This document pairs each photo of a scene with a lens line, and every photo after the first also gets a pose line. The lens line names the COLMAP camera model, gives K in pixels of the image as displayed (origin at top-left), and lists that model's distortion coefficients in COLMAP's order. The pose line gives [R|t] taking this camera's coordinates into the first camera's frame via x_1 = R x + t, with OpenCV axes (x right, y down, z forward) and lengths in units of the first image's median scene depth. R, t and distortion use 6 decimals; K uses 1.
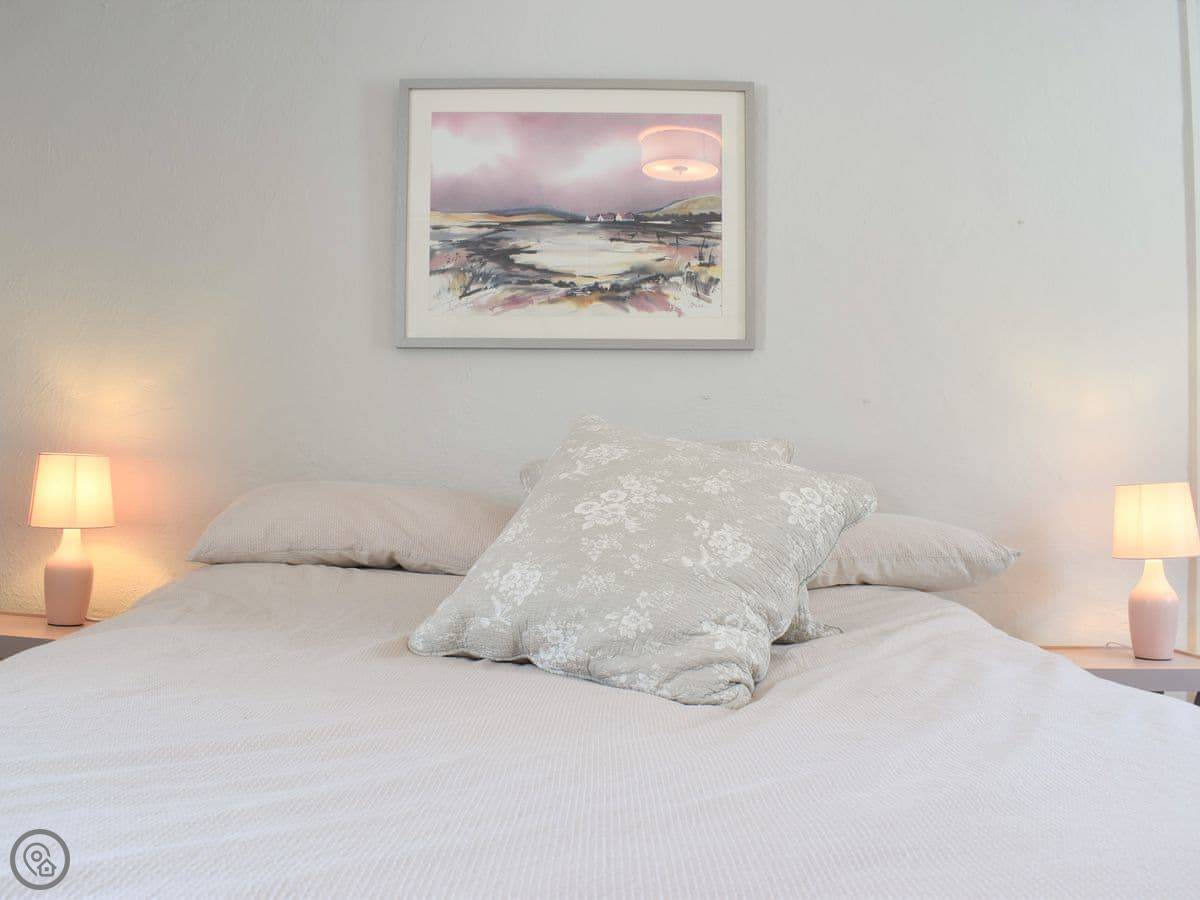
lens RADIAL K [[1079.4, 0, 609.9], [0, 1079.4, 477.6], [0, 0, 1]] dist [-0.096607, 0.022943]
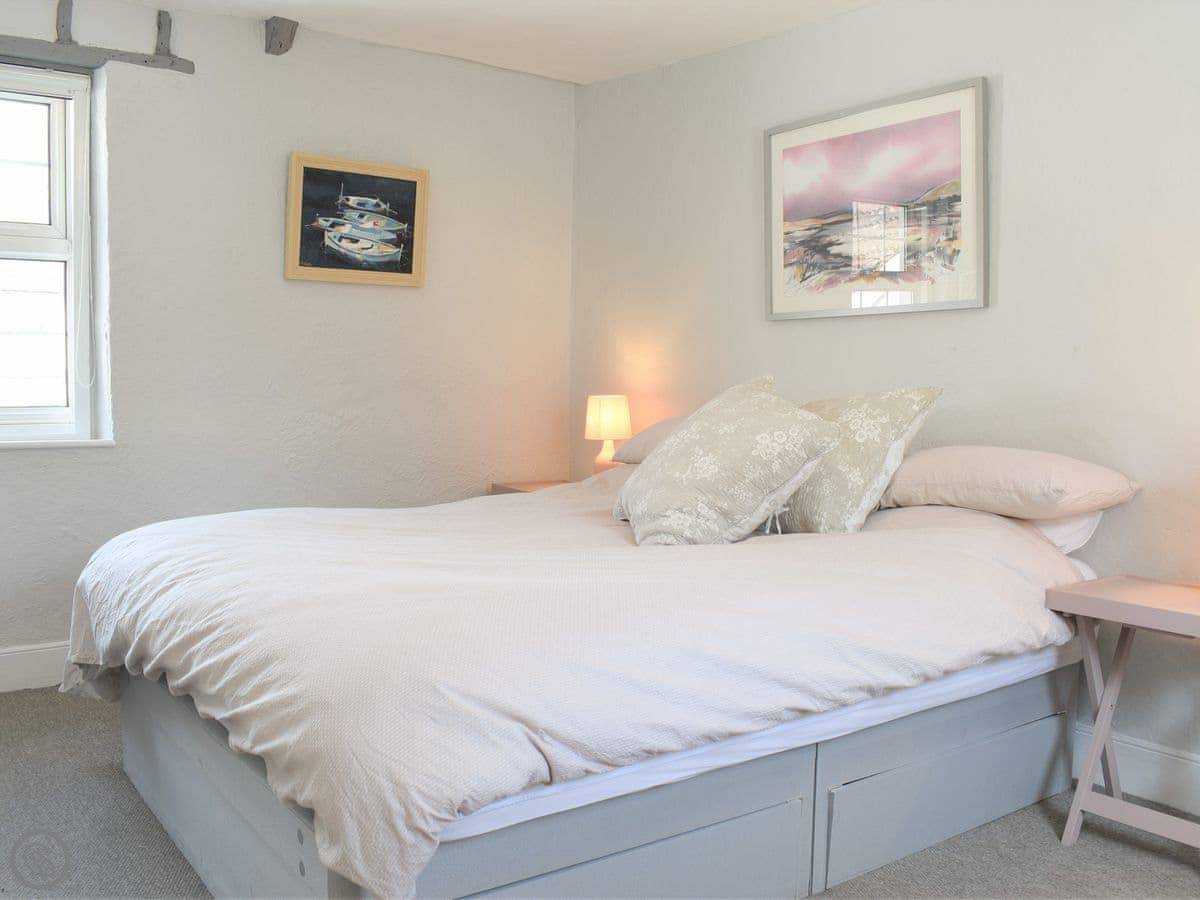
lens RADIAL K [[1079.4, 0, 609.9], [0, 1079.4, 477.6], [0, 0, 1]] dist [-0.096607, 0.022943]
pose [[0.603216, 0.060265, -0.795298, 0.833797], [0.014891, 0.996117, 0.086777, -0.039600], [0.797439, -0.064188, 0.599976, -0.048810]]
